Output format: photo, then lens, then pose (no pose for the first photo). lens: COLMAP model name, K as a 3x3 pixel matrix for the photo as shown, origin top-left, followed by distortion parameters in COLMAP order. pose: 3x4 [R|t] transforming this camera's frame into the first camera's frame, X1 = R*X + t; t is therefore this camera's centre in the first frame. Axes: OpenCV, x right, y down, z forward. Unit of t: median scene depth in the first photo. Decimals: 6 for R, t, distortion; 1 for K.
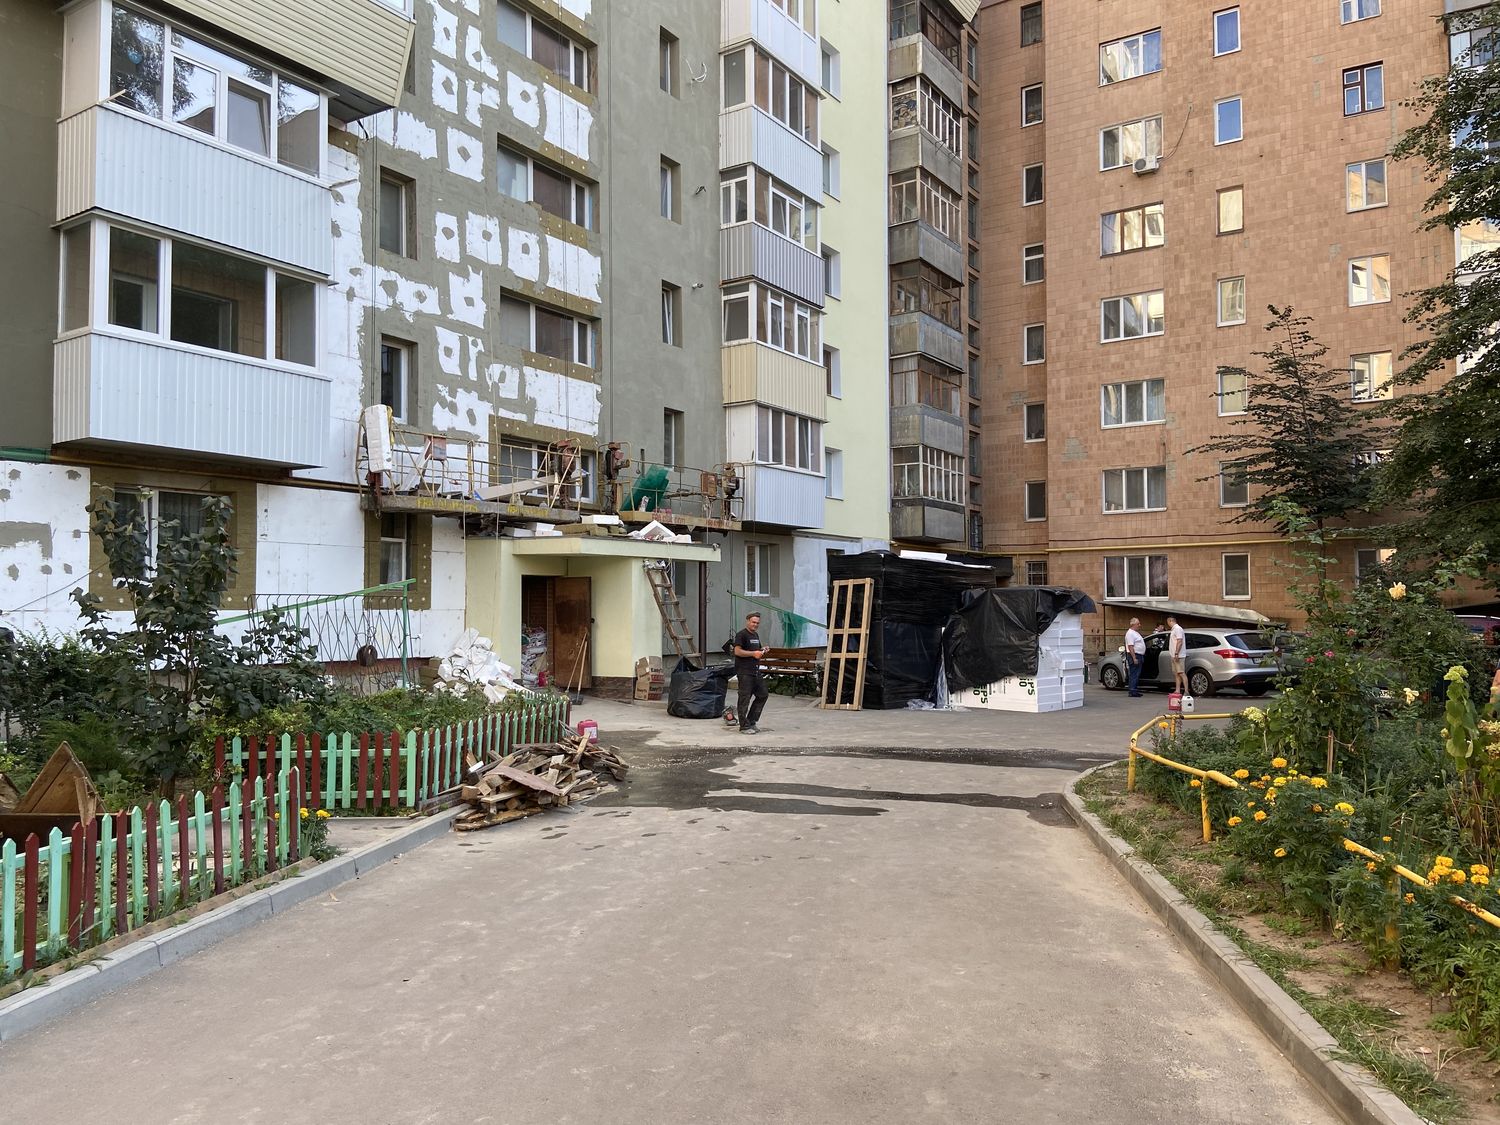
lens RADIAL K [[1132.9, 0, 750.0], [0, 1132.9, 562.5], [0, 0, 1]] dist [0.117748, -0.138652]
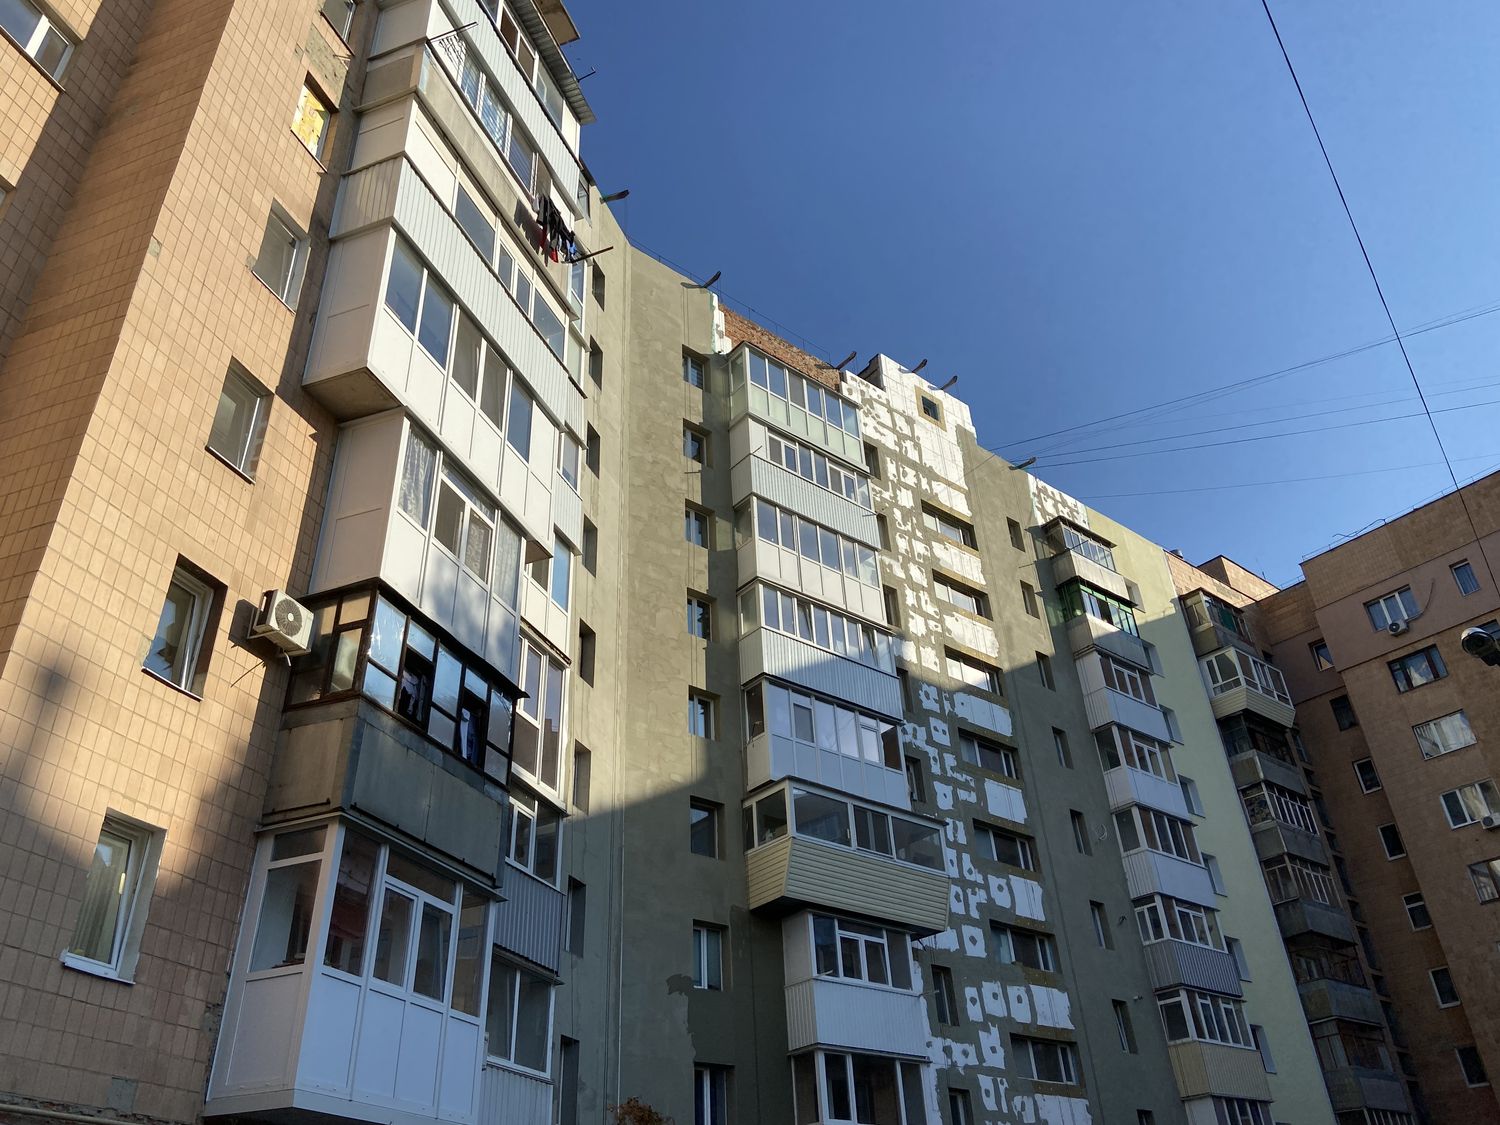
lens RADIAL K [[1132.9, 0, 750.0], [0, 1132.9, 562.5], [0, 0, 1]] dist [0.117748, -0.138652]
pose [[0.955424, -0.192551, -0.223807, -0.075401], [0.055036, 0.860926, -0.505744, -0.033292], [0.290063, 0.470883, 0.833146, -0.406669]]
